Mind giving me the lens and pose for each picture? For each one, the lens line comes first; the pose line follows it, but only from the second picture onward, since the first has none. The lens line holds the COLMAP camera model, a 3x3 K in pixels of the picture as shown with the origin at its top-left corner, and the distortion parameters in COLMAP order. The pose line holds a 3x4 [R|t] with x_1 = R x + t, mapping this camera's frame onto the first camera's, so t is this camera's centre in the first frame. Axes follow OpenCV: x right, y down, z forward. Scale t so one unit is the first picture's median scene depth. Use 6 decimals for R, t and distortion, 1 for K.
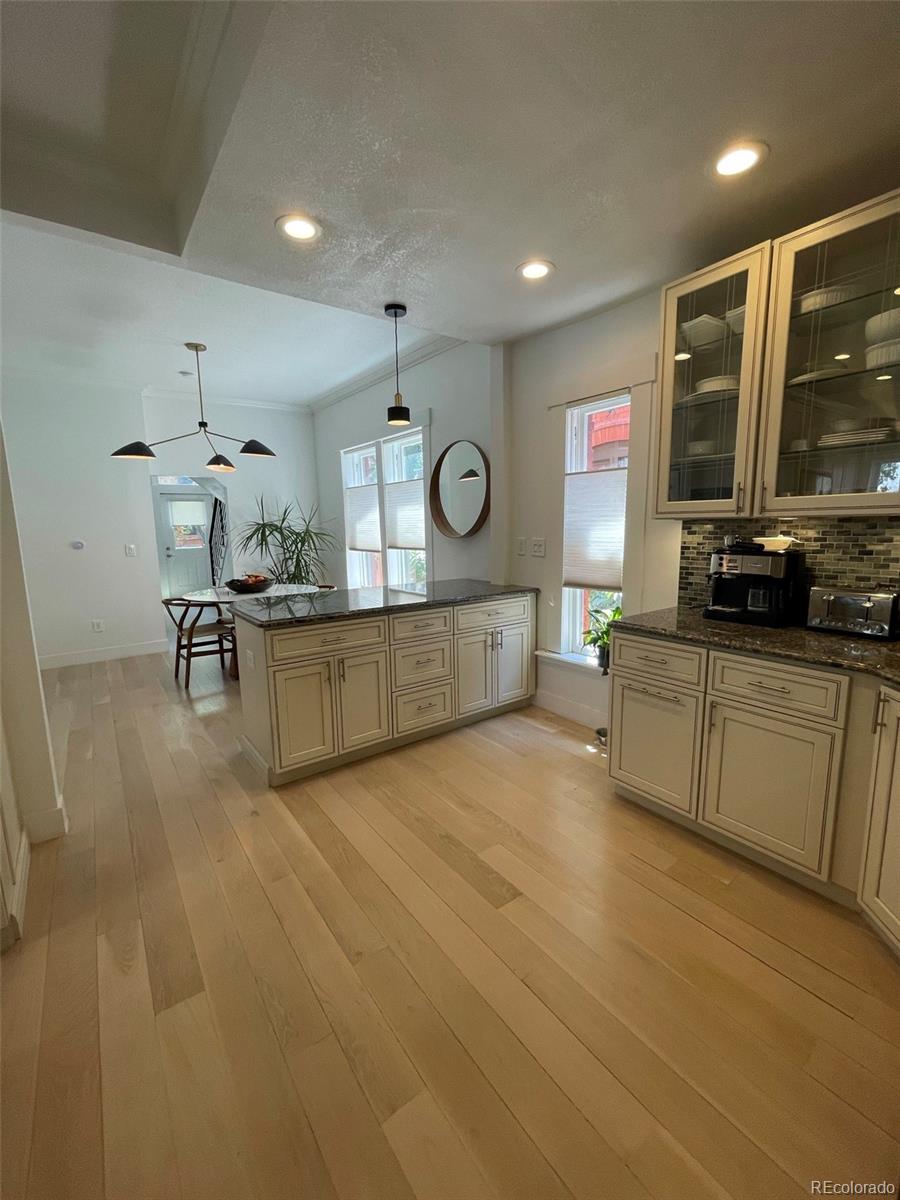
lens RADIAL K [[491.4, 0, 454.4], [0, 491.4, 600.0], [0, 0, 1]] dist [-0.002071, 0.001213]
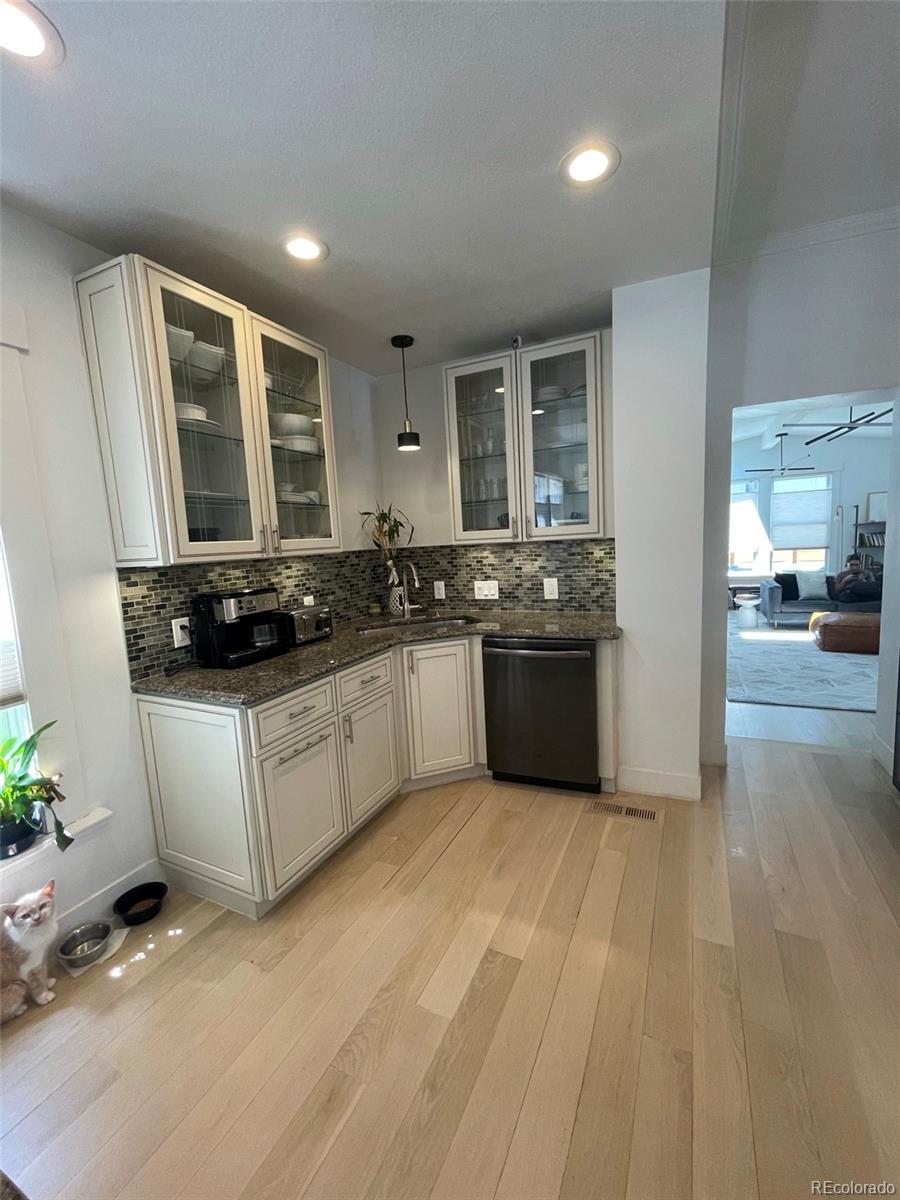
lens RADIAL K [[491.4, 0, 454.4], [0, 491.4, 600.0], [0, 0, 1]] dist [-0.002071, 0.001213]
pose [[-0.460886, -0.069411, 0.884741, -0.423080], [0.194497, 0.964799, 0.177011, -0.150081], [-0.865884, 0.253661, -0.431163, 0.896599]]
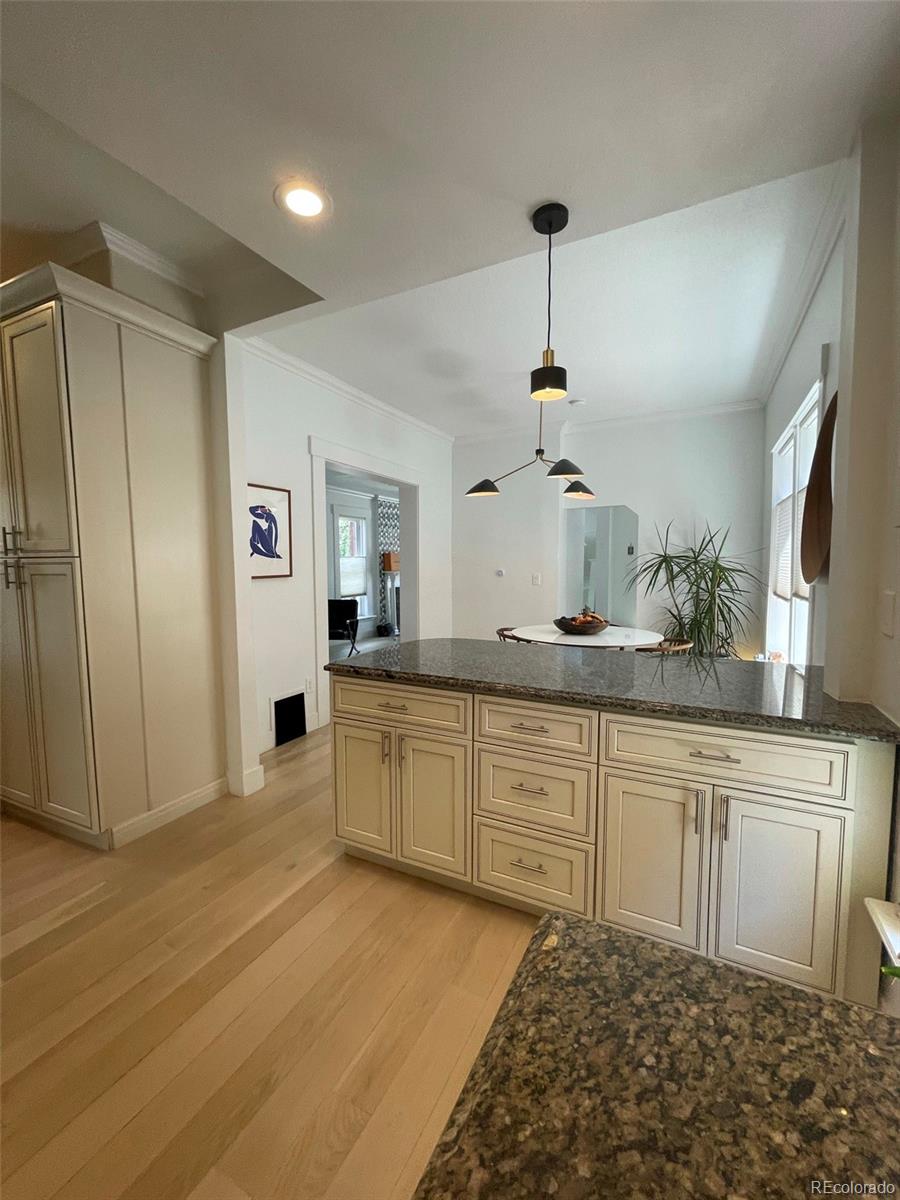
lens RADIAL K [[491.4, 0, 454.4], [0, 491.4, 600.0], [0, 0, 1]] dist [-0.002071, 0.001213]
pose [[0.446943, 0.083320, -0.890674, 0.458860], [-0.140186, 0.989875, 0.022254, -0.112327], [0.883510, 0.114914, 0.454098, 0.717006]]
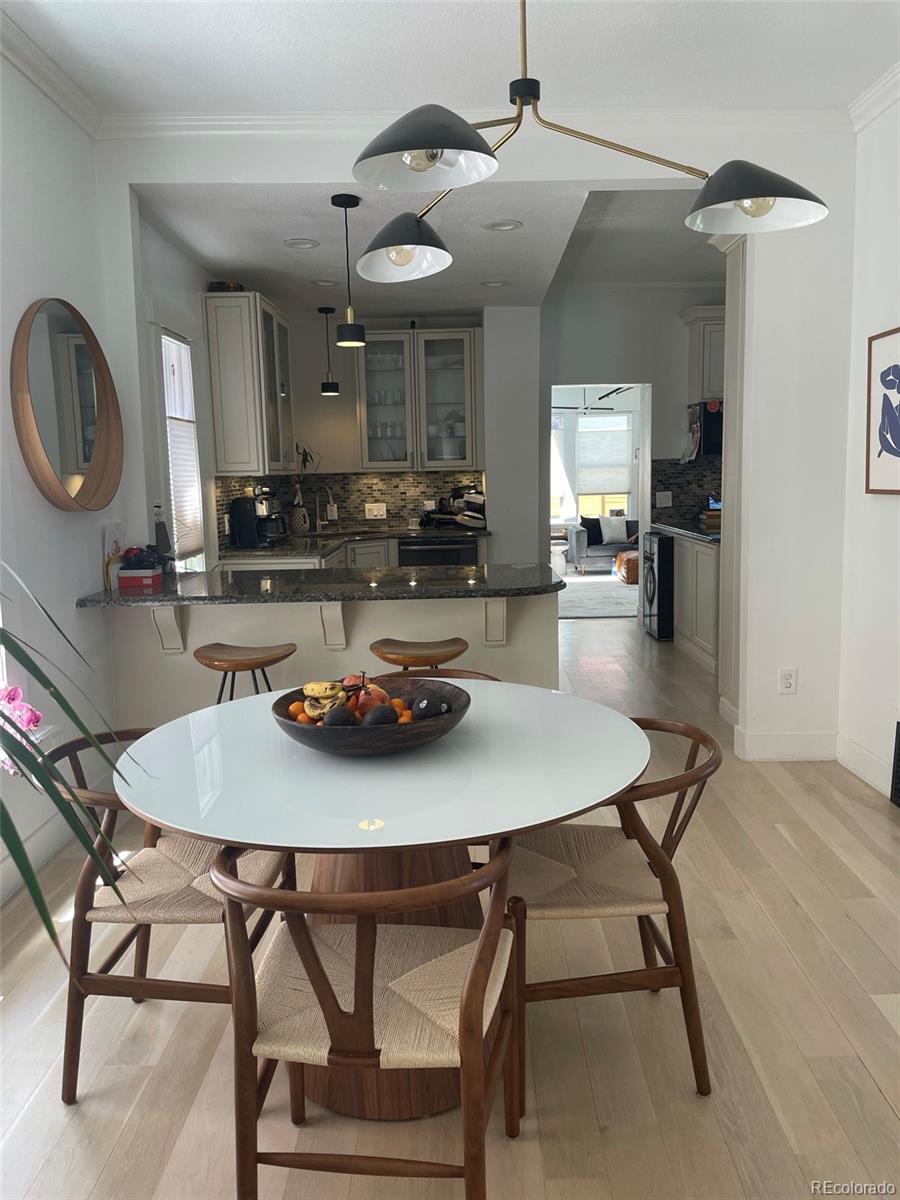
lens RADIAL K [[906.3, 0, 456.5], [0, 906.3, 596.2], [0, 0, 1]] dist [0.098326, -0.141440]
pose [[-0.793457, -0.050987, 0.606486, -1.271243], [0.128400, 0.960034, 0.248694, -0.352397], [-0.594927, 0.275201, -0.755199, 2.342495]]
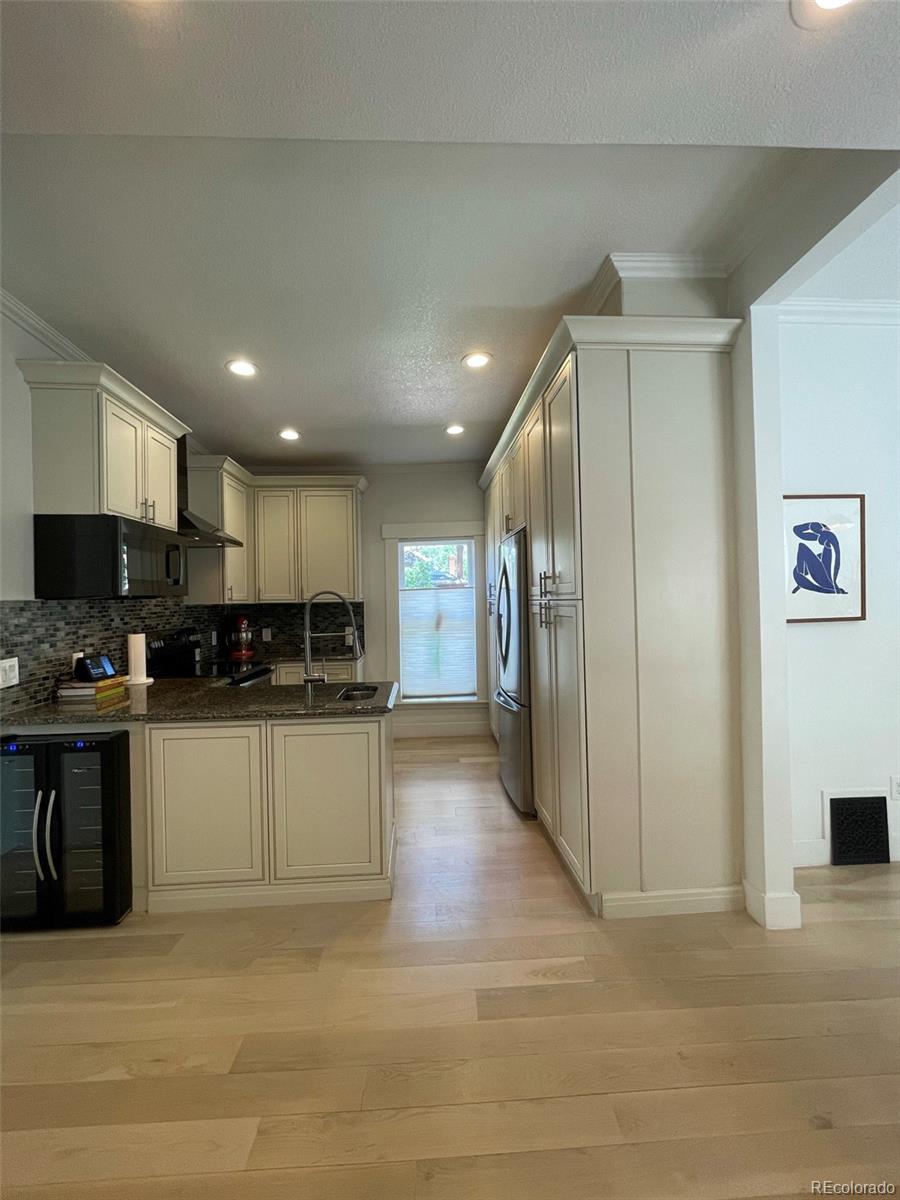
lens RADIAL K [[491.4, 0, 454.4], [0, 491.4, 600.0], [0, 0, 1]] dist [-0.002071, 0.001213]
pose [[-0.557082, 0.025040, -0.830080, 0.227452], [-0.100060, 0.990240, 0.097024, -0.133305], [0.824407, 0.137108, -0.549140, 0.797342]]
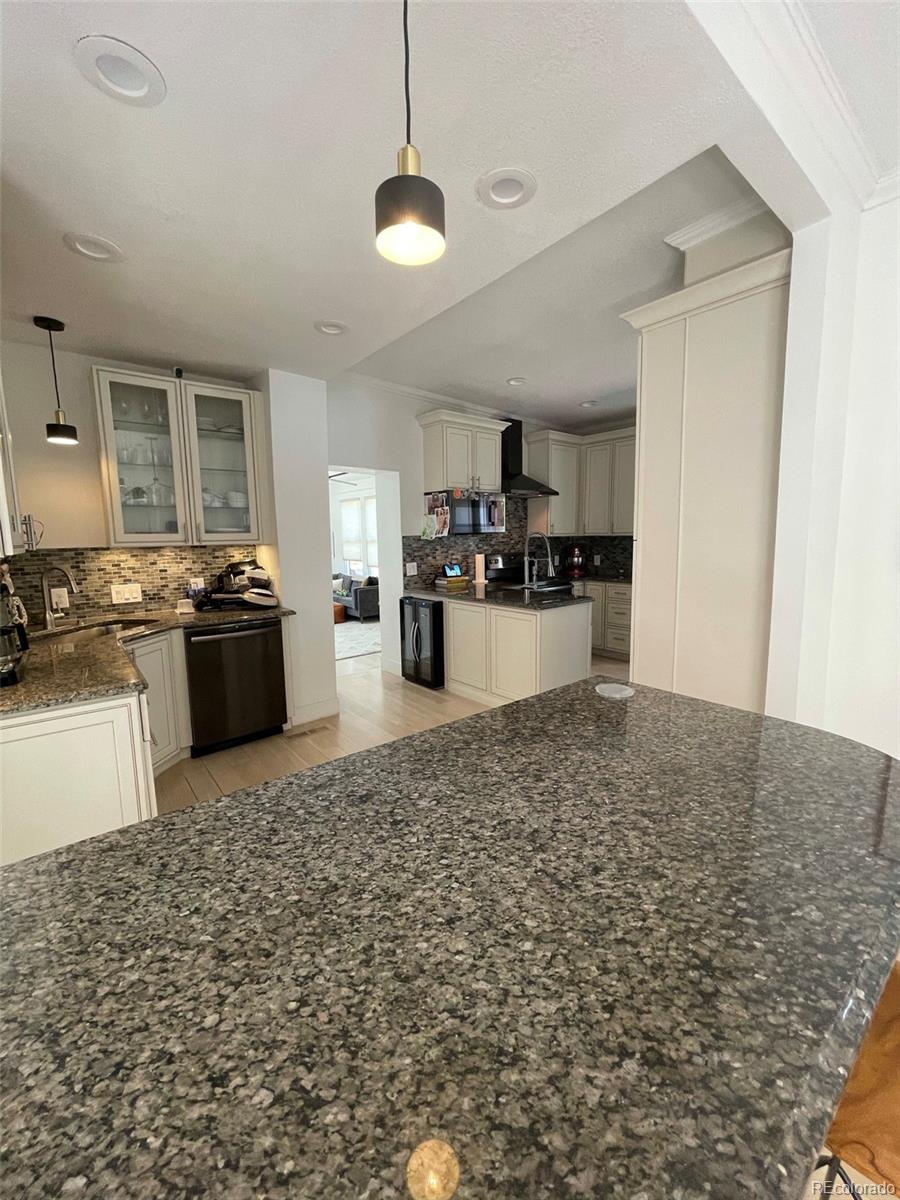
lens RADIAL K [[491.4, 0, 454.4], [0, 491.4, 600.0], [0, 0, 1]] dist [-0.002071, 0.001213]
pose [[-0.998913, 0.033750, -0.032137, -0.139343], [0.023315, 0.959001, 0.282442, -0.257976], [0.040352, 0.281385, -0.958746, 1.534098]]
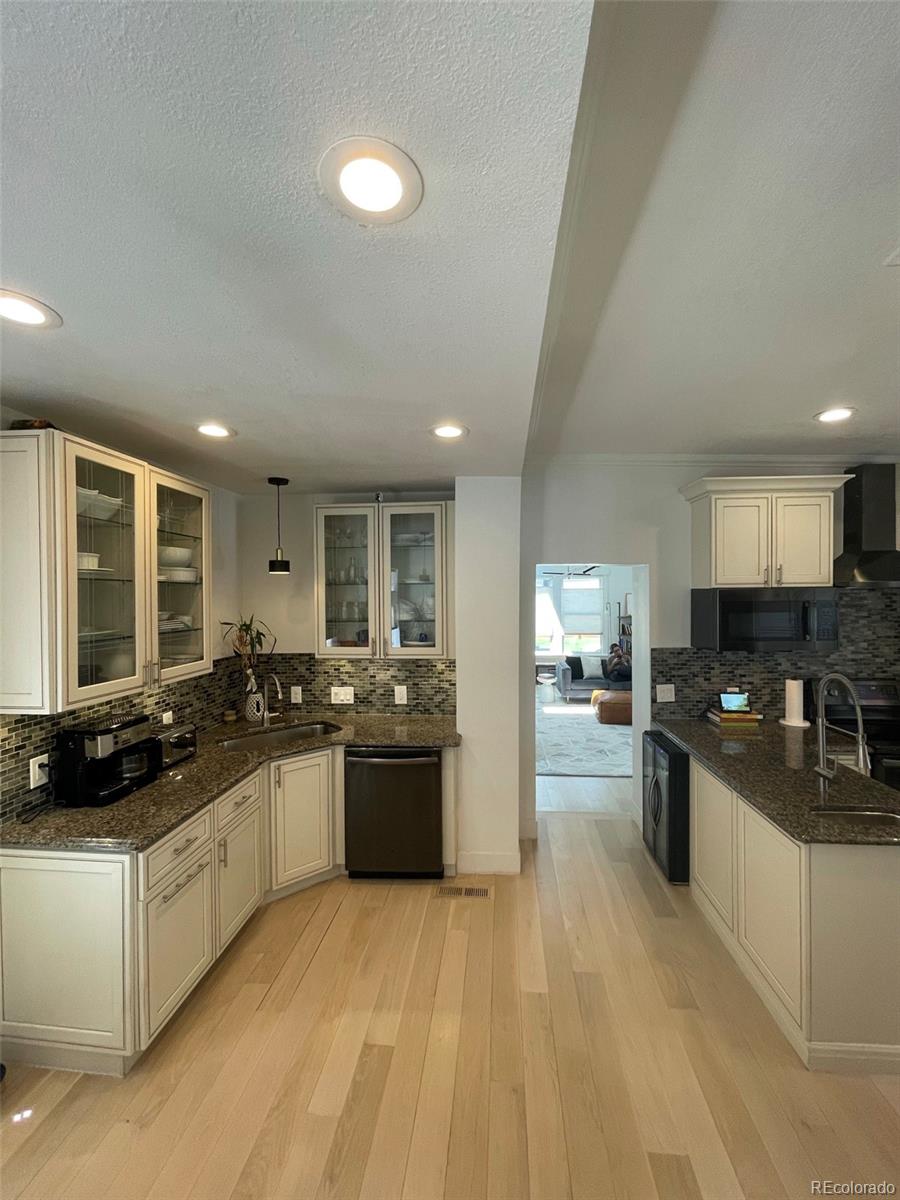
lens RADIAL K [[491.4, 0, 454.4], [0, 491.4, 600.0], [0, 0, 1]] dist [-0.002071, 0.001213]
pose [[-0.739491, 0.014774, 0.673005, -0.523634], [0.121442, 0.986284, 0.111788, -0.322945], [-0.662122, 0.164397, -0.731142, 1.043287]]
